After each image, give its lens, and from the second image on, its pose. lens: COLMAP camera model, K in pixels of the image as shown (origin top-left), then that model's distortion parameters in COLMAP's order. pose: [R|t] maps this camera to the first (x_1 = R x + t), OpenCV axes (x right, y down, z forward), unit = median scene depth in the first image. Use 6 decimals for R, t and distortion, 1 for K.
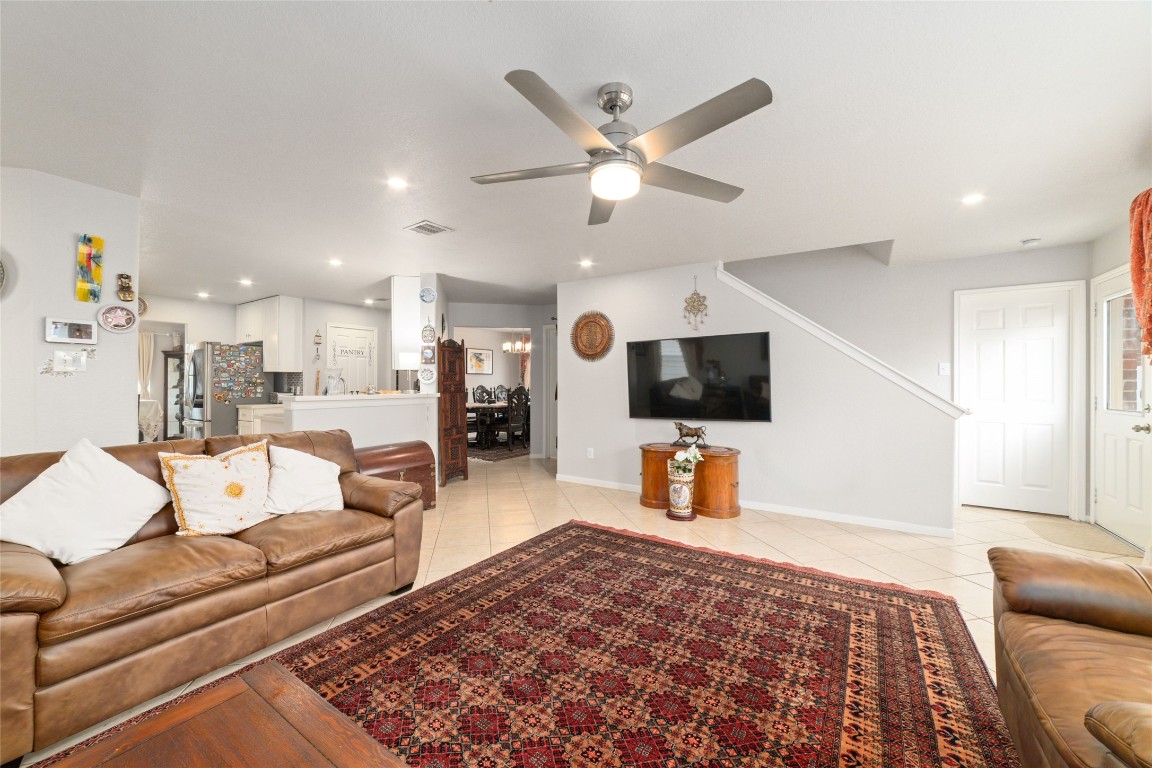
lens RADIAL K [[435.8, 0, 576.1], [0, 435.8, 381.8], [0, 0, 1]] dist [-0.024734, 0.006756]
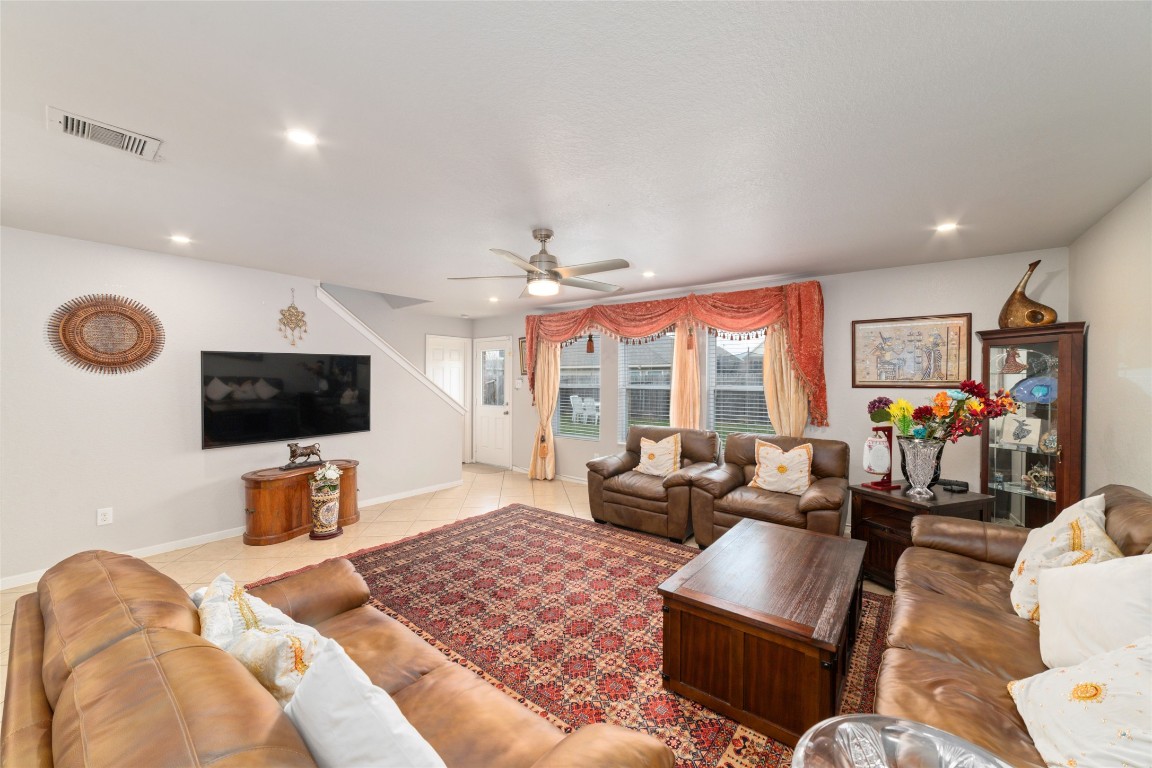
lens RADIAL K [[435.8, 0, 576.1], [0, 435.8, 381.8], [0, 0, 1]] dist [-0.024734, 0.006756]
pose [[0.080311, -0.007072, 0.996745, -1.061279], [-0.006734, 0.999948, 0.007637, -0.084971], [-0.996747, -0.007325, 0.080260, 0.513189]]
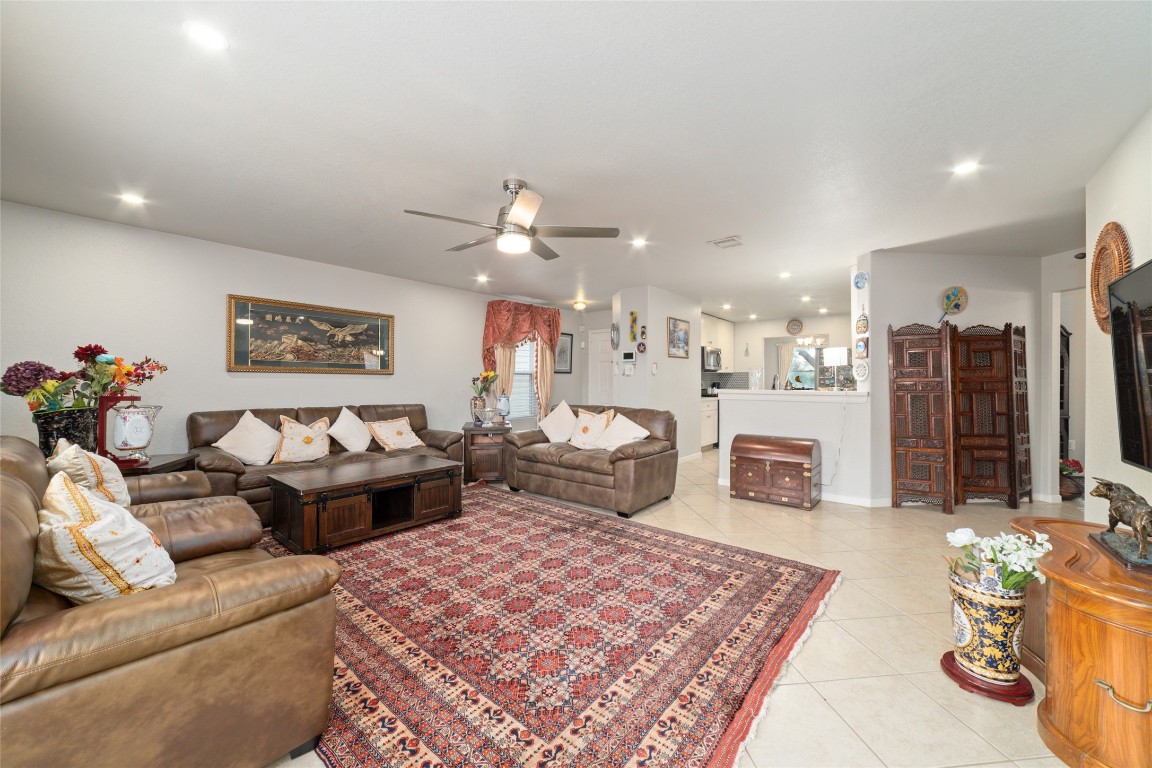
lens RADIAL K [[435.8, 0, 576.1], [0, 435.8, 381.8], [0, 0, 1]] dist [-0.024734, 0.006756]
pose [[-0.107087, 0.002639, -0.994246, 1.075106], [0.001602, 0.999996, 0.002482, 0.007901], [0.994248, -0.001327, -0.107091, 0.947353]]
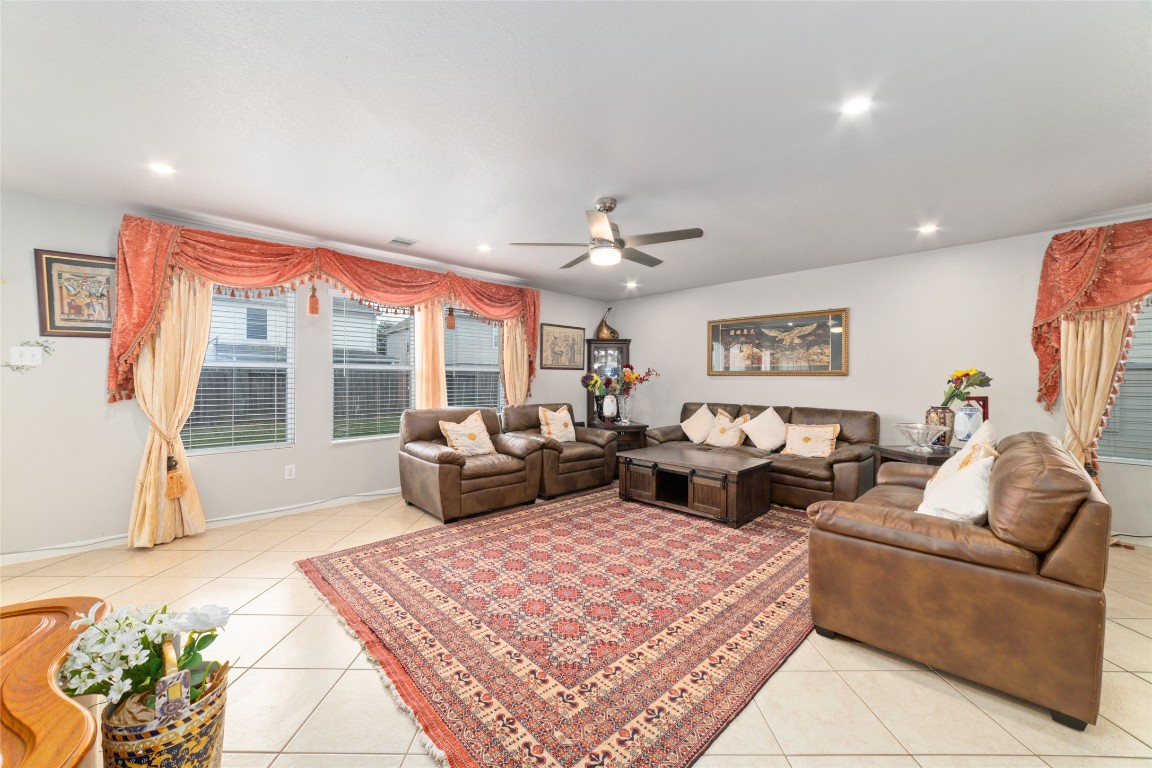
lens RADIAL K [[435.8, 0, 576.1], [0, 435.8, 381.8], [0, 0, 1]] dist [-0.024734, 0.006756]
pose [[-0.976761, -0.003769, 0.214298, -0.106937], [-0.004276, 0.999989, -0.001901, 0.011186], [-0.214289, -0.002773, -0.976766, 1.815401]]
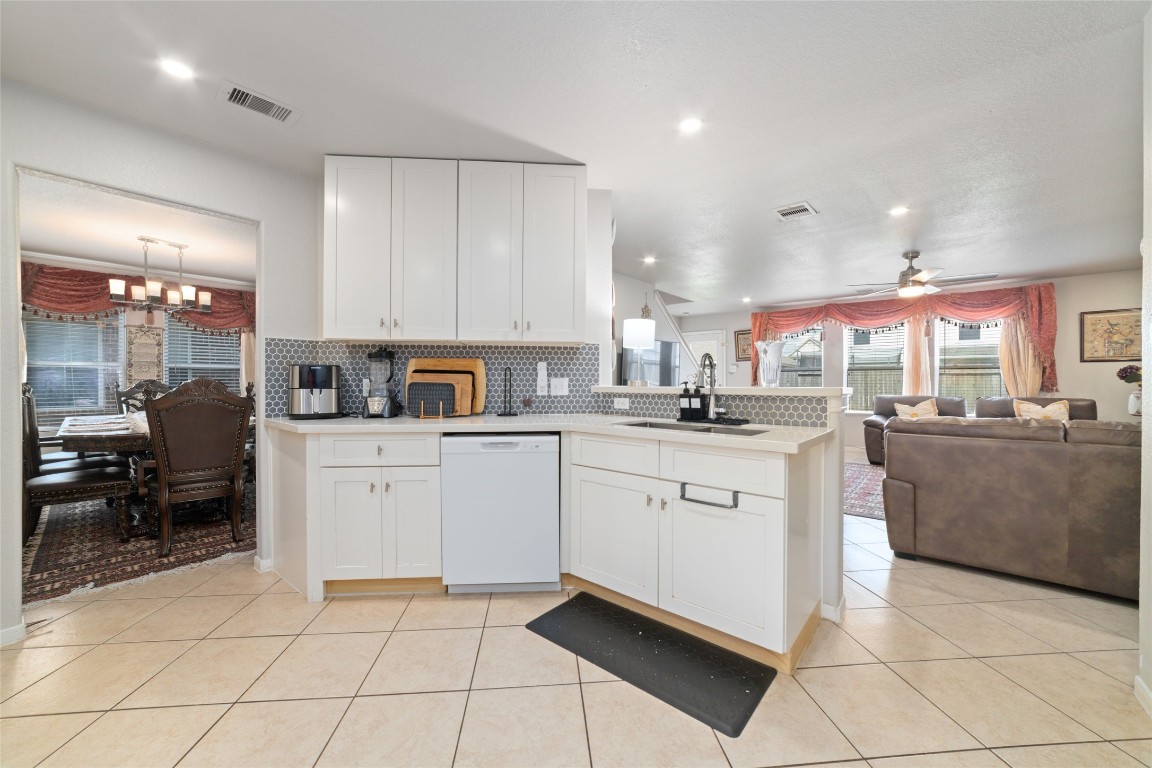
lens RADIAL K [[435.8, 0, 576.1], [0, 435.8, 381.8], [0, 0, 1]] dist [-0.024734, 0.006756]
pose [[0.138424, -0.003333, 0.990367, -1.796191], [-0.004492, 0.999982, 0.003993, 0.037979], [-0.990363, -0.005002, 0.138406, 1.758093]]
